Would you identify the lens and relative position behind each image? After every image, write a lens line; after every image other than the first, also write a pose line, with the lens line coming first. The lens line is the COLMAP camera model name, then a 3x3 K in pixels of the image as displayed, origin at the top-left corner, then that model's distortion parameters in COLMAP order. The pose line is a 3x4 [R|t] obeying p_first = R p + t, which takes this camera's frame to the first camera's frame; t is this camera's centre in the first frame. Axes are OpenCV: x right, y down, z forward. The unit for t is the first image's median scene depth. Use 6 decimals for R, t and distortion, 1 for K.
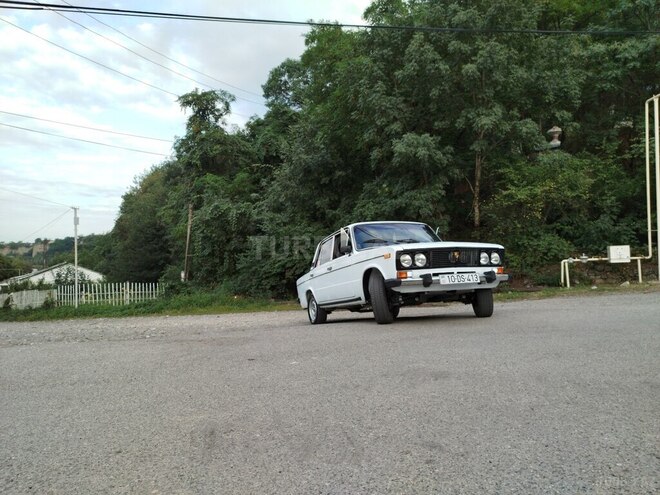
lens RADIAL K [[456.2, 0, 356.5], [0, 456.2, 271.6], [0, 0, 1]] dist [0.002258, -0.000418]
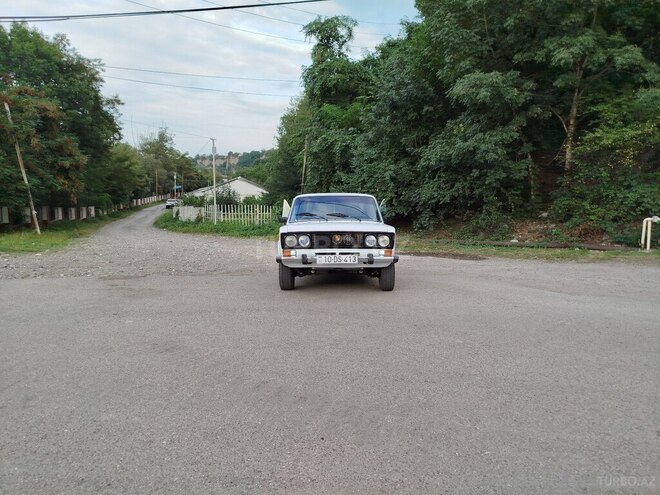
lens RADIAL K [[456.2, 0, 356.5], [0, 456.2, 271.6], [0, 0, 1]] dist [0.002258, -0.000418]
pose [[0.939291, 0.105257, -0.326578, 0.227273], [-0.046568, 0.982085, 0.182593, -0.057963], [0.339946, -0.156300, 0.927366, -0.014993]]
